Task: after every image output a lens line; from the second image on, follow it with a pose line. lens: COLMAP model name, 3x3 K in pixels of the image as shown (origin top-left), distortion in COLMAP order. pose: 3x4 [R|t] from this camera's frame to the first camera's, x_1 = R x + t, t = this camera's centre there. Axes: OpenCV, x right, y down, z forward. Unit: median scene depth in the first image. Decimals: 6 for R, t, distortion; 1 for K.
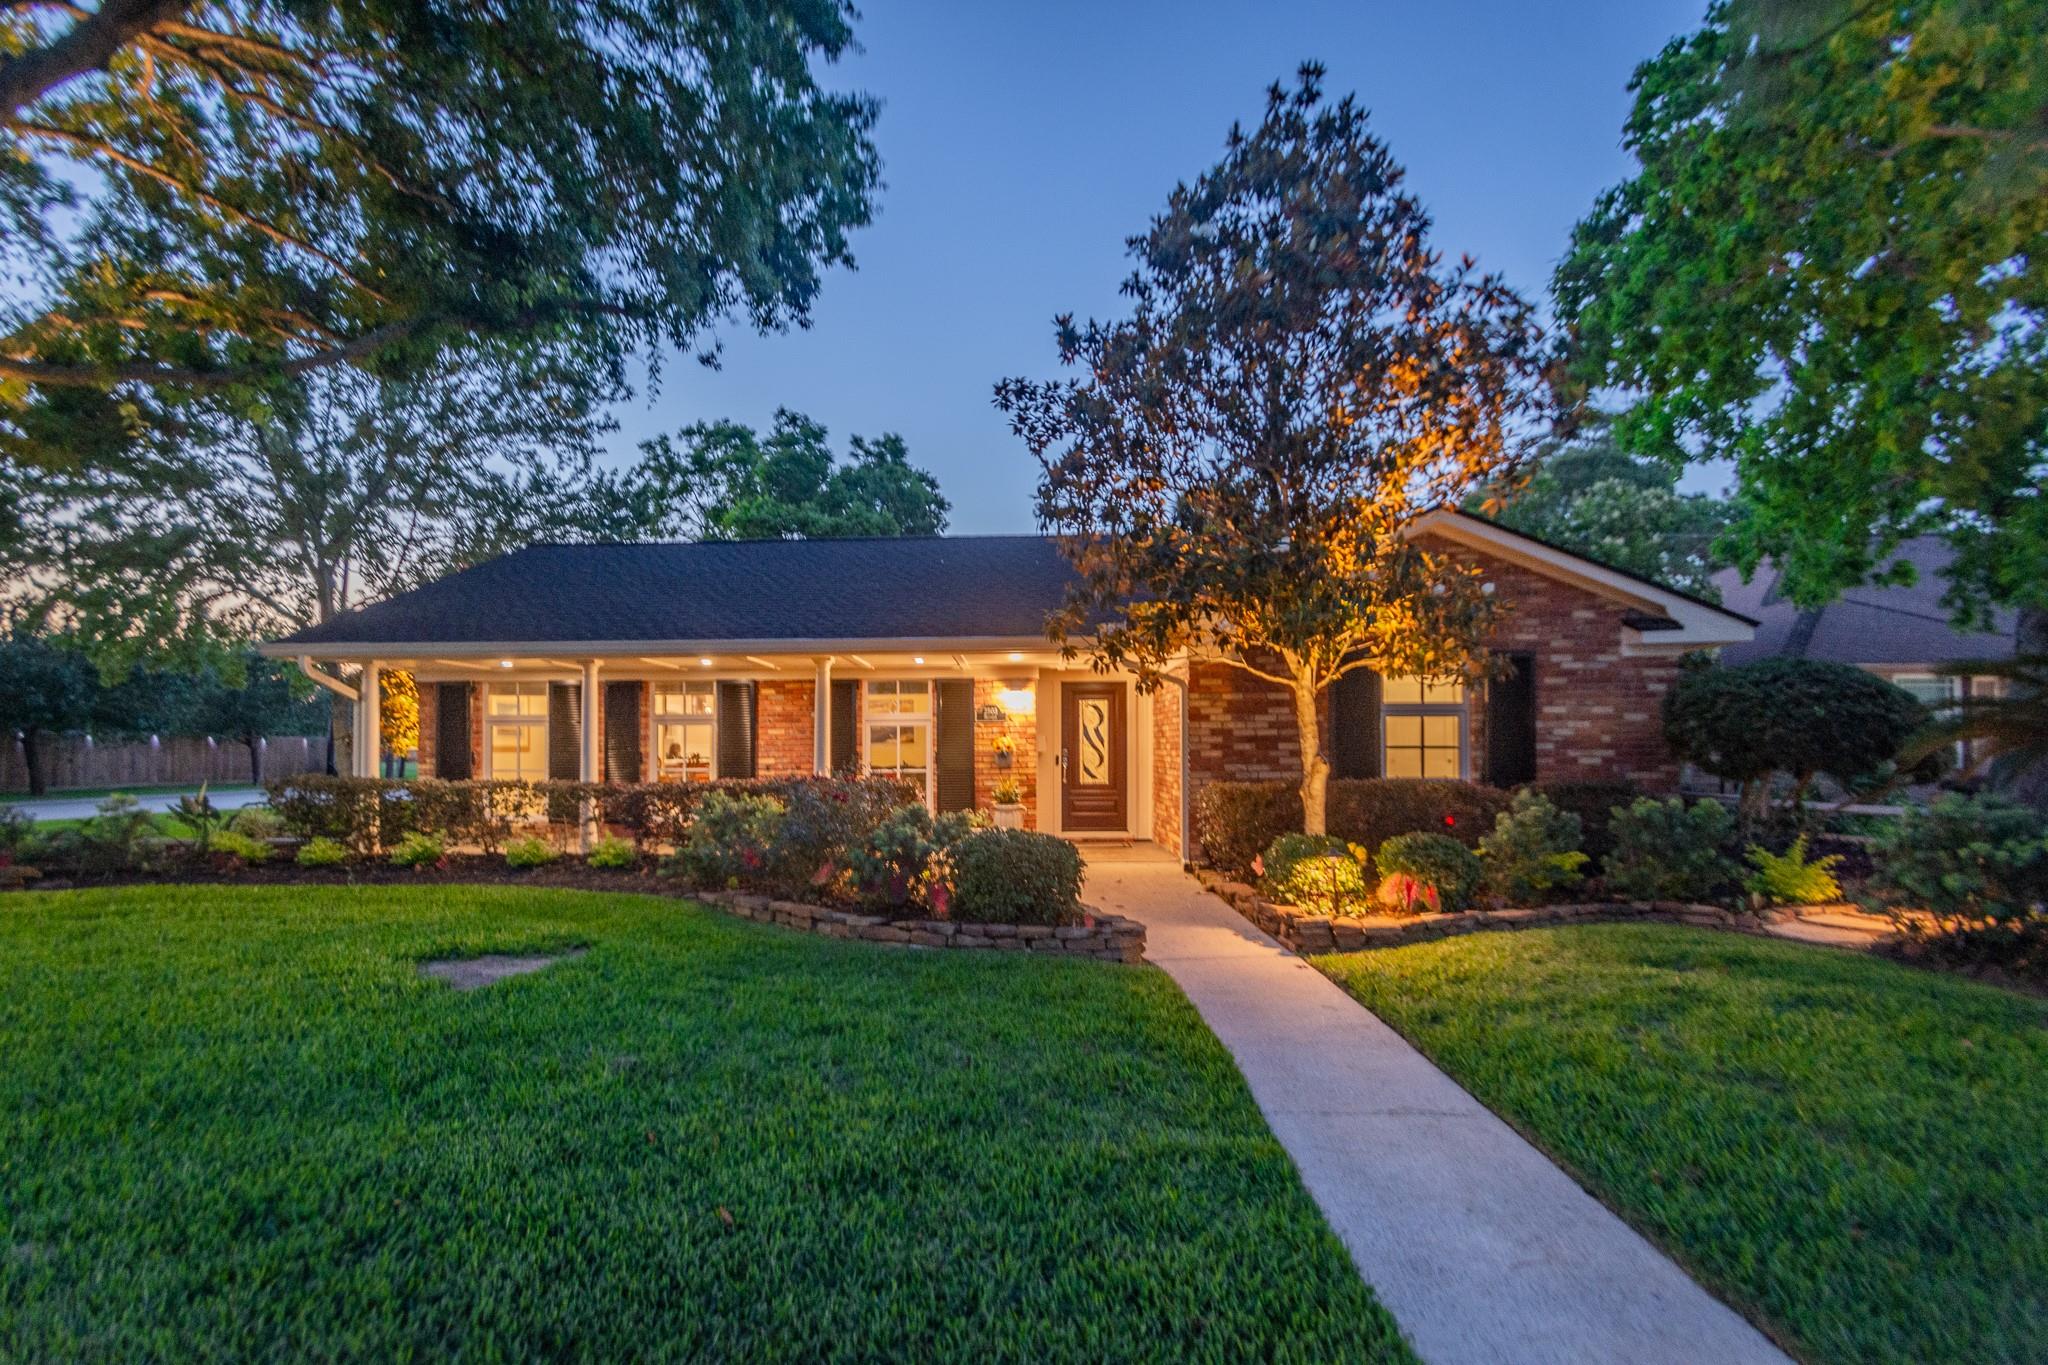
lens RADIAL K [[967.0, 0, 1011.3], [0, 967.0, 712.7], [0, 0, 1]] dist [0.005210, -0.001329]
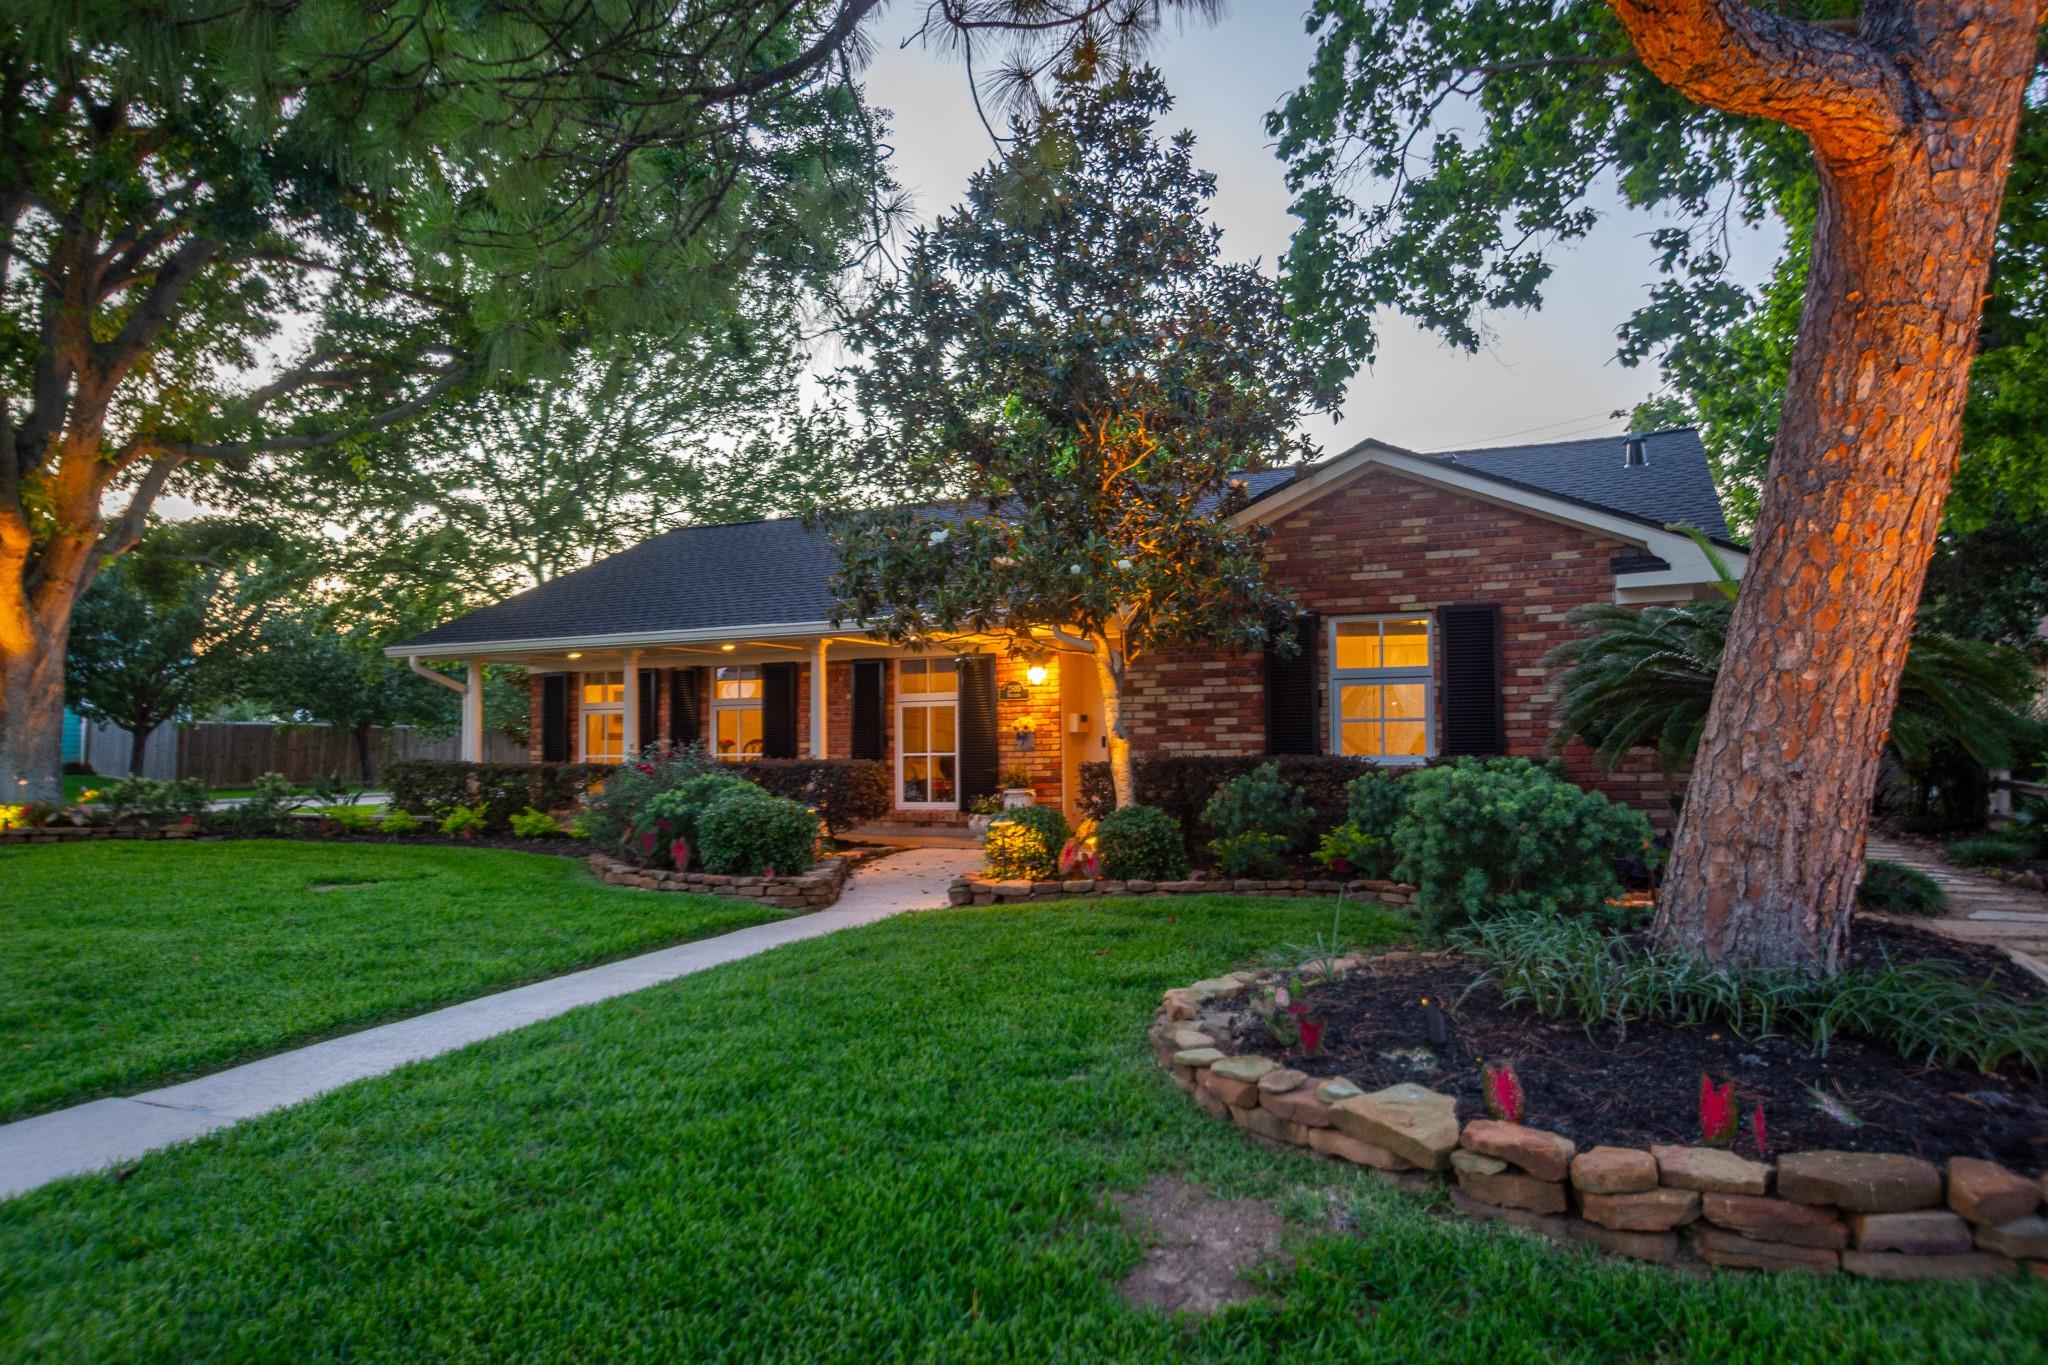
lens RADIAL K [[1336.5, 0, 1024.0], [0, 1336.5, 682.5], [0, 0, 1]] dist [-0.032028, -0.000632]
pose [[0.927354, -0.026707, -0.373231, 0.570508], [0.025358, 0.999642, -0.008526, 0.004559], [0.373326, -0.001558, 0.927699, -0.218543]]
